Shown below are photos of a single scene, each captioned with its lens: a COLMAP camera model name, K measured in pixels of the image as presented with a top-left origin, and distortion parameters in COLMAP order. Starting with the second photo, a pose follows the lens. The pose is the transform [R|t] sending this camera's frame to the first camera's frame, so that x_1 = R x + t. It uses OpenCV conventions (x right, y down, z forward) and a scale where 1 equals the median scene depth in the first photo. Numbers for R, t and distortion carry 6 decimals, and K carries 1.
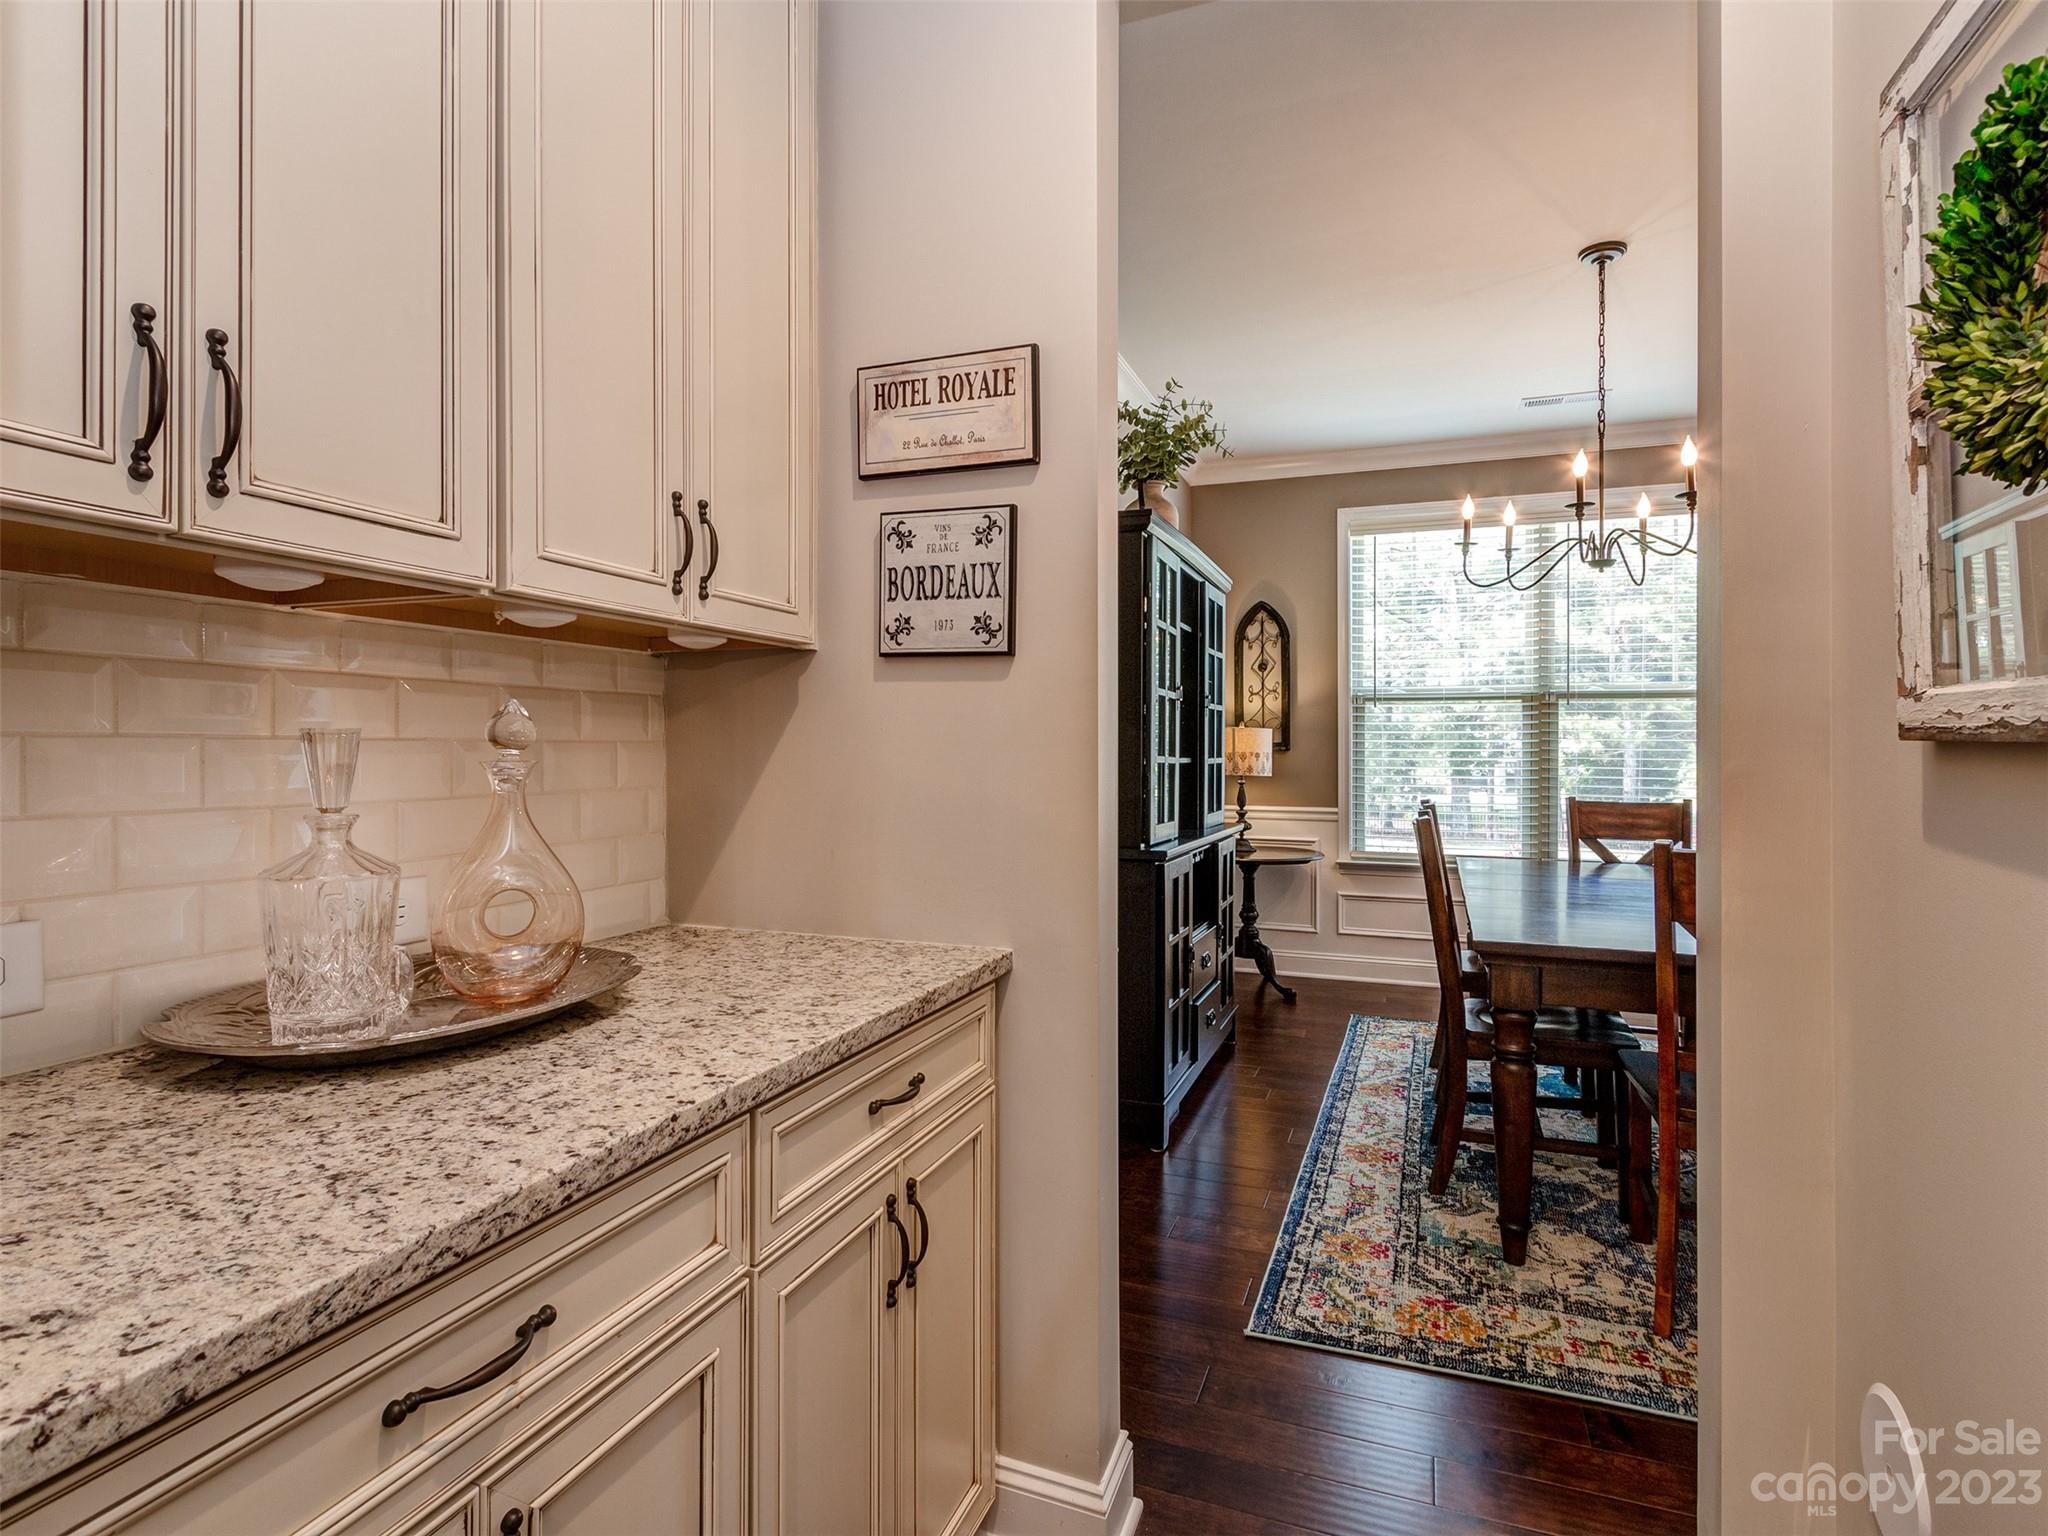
lens RADIAL K [[1050.2, 0, 1025.4], [0, 1050.2, 752.7], [0, 0, 1]] dist [0.007773, -0.002840]
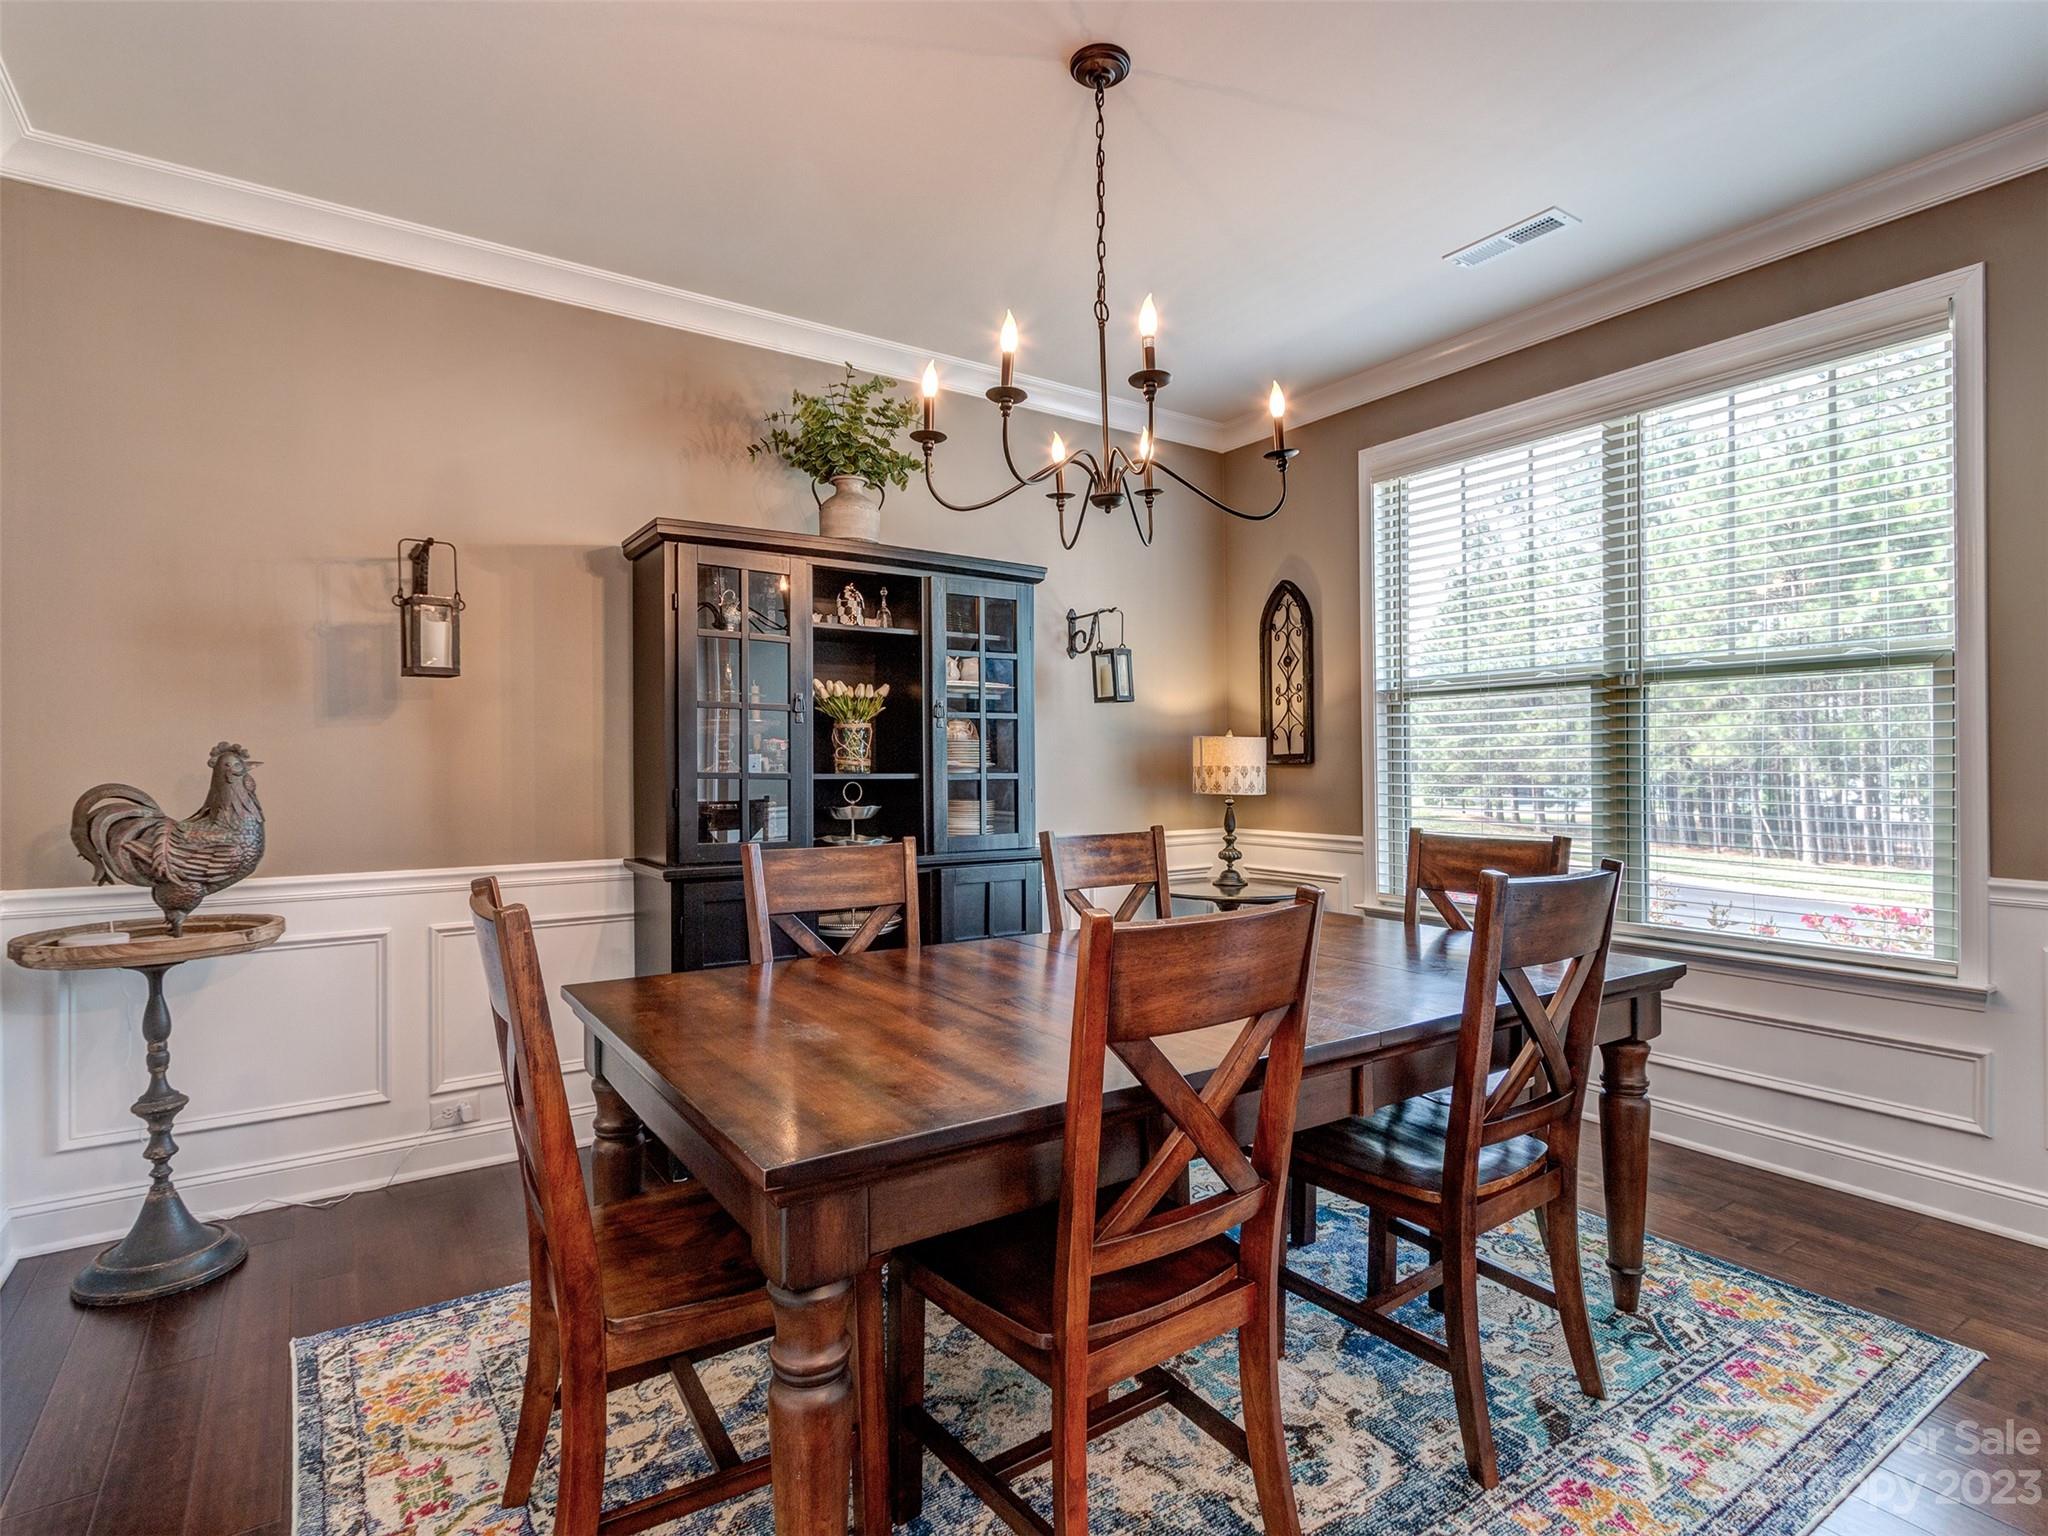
lens RADIAL K [[1050.2, 0, 1027.4], [0, 1050.2, 762.1], [0, 0, 1]] dist [0.007773, -0.002840]
pose [[0.819124, -0.011079, -0.573509, 0.703692], [0.007913, 0.999937, -0.008015, 0.002285], [0.573562, 0.002027, 0.819160, 0.290382]]
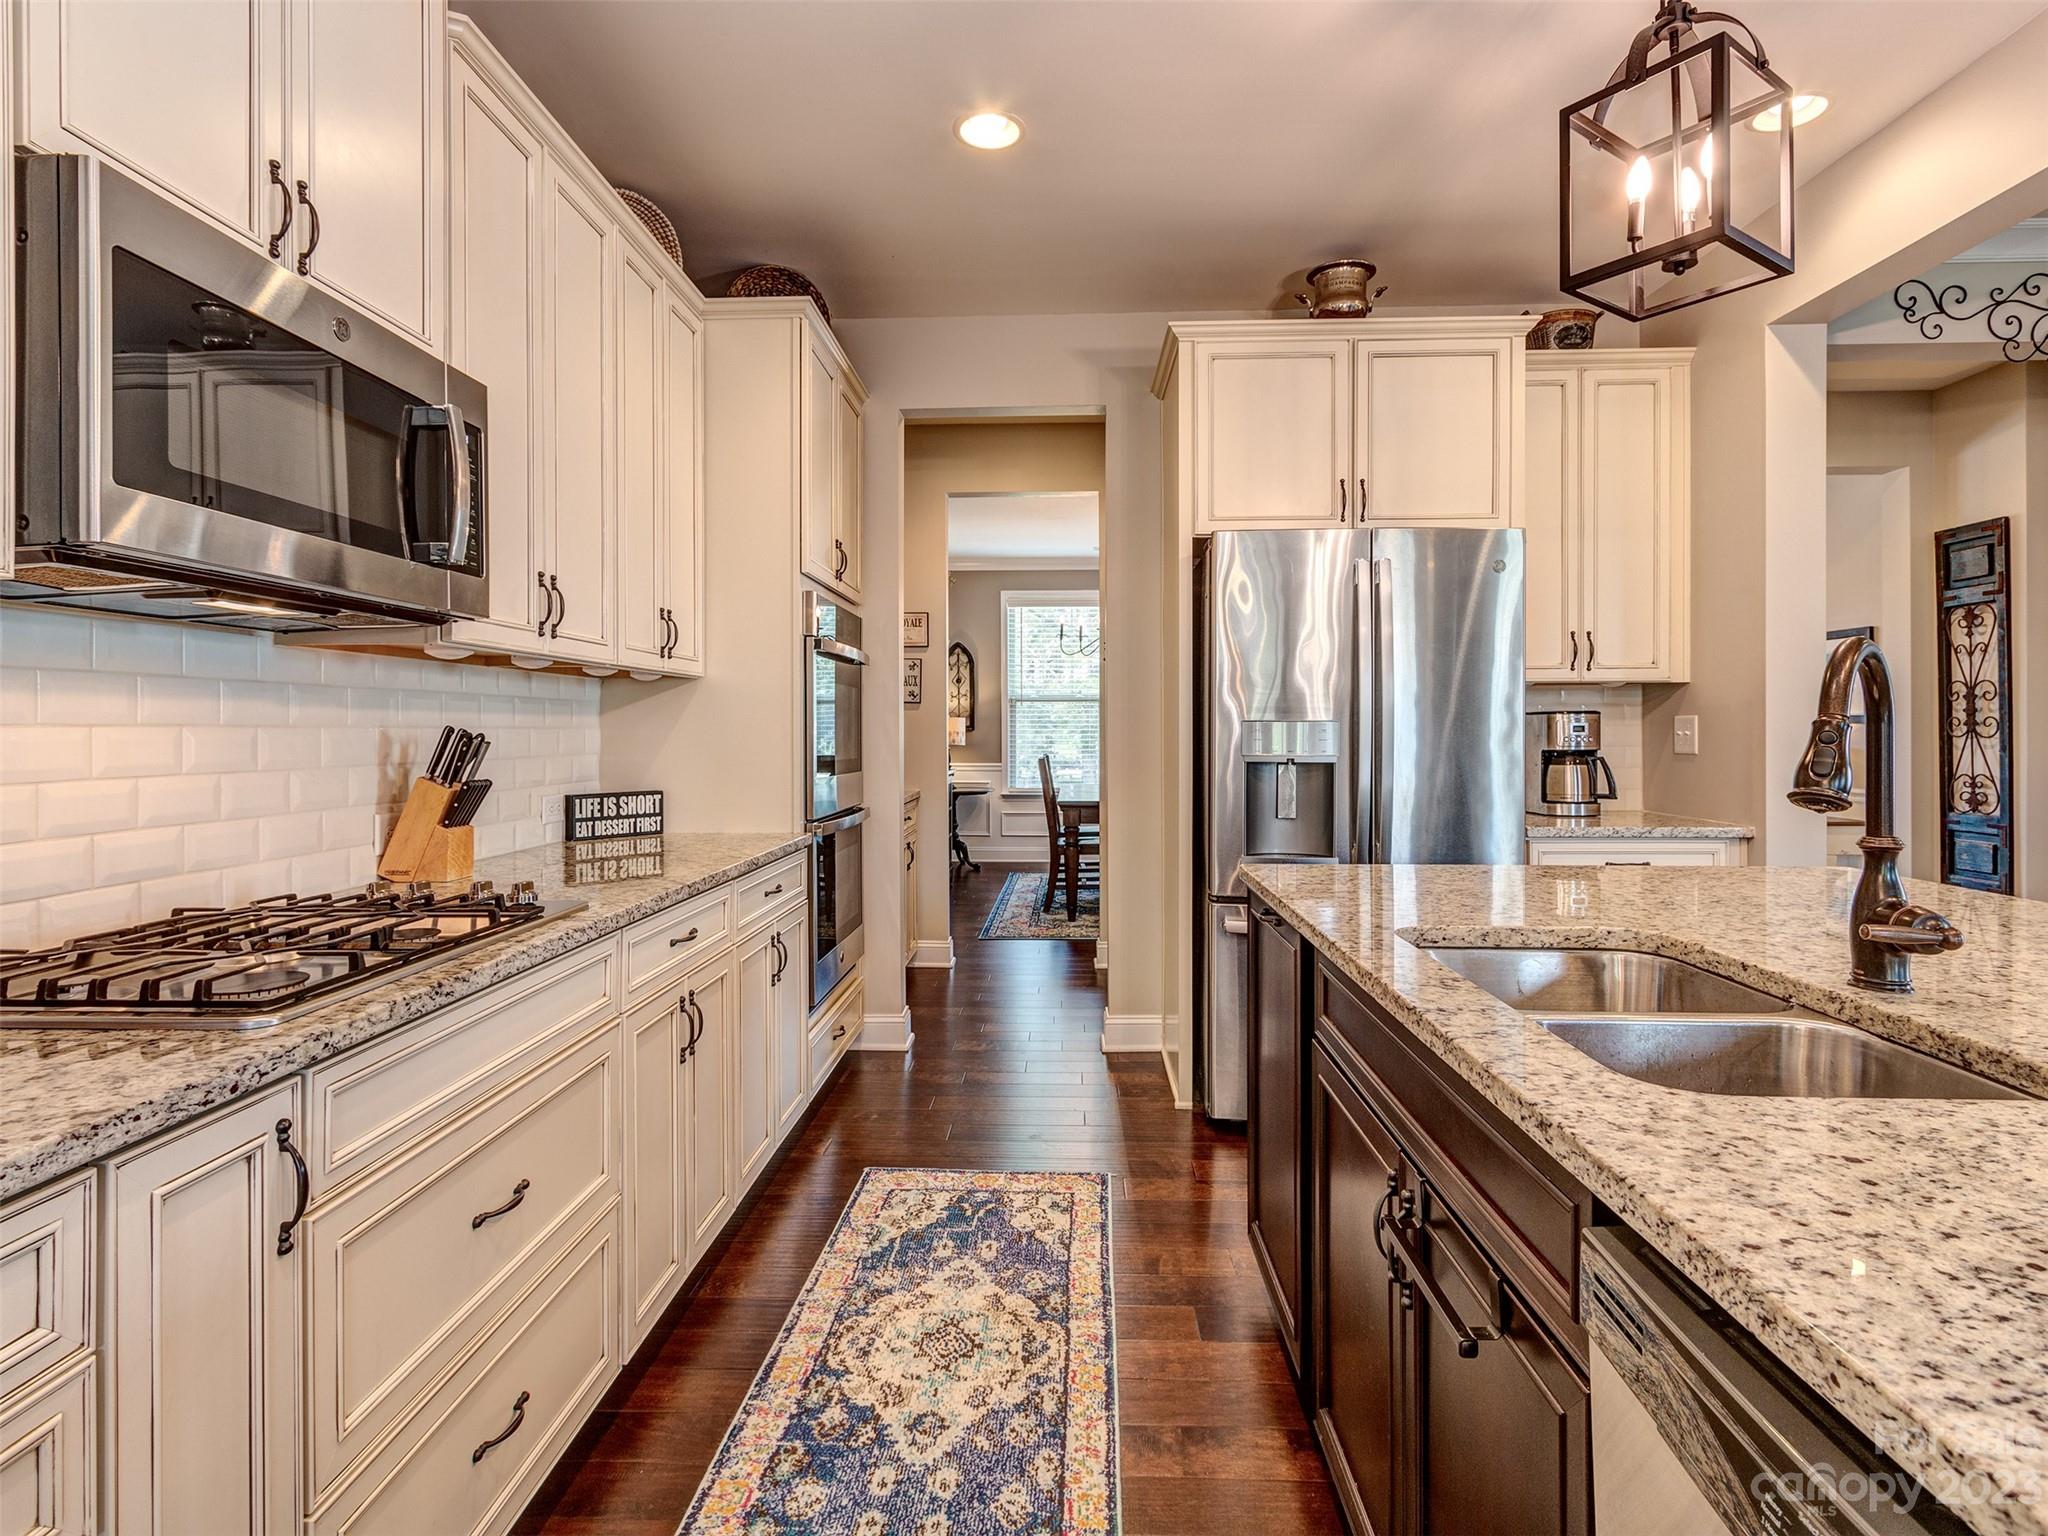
lens RADIAL K [[1050.2, 0, 1030.7], [0, 1050.2, 750.4], [0, 0, 1]] dist [0.007773, -0.002840]
pose [[0.946531, -0.012413, 0.322373, -0.283731], [0.006885, 0.999809, 0.018283, 0.000574], [-0.322539, -0.015086, 0.946436, -0.861385]]
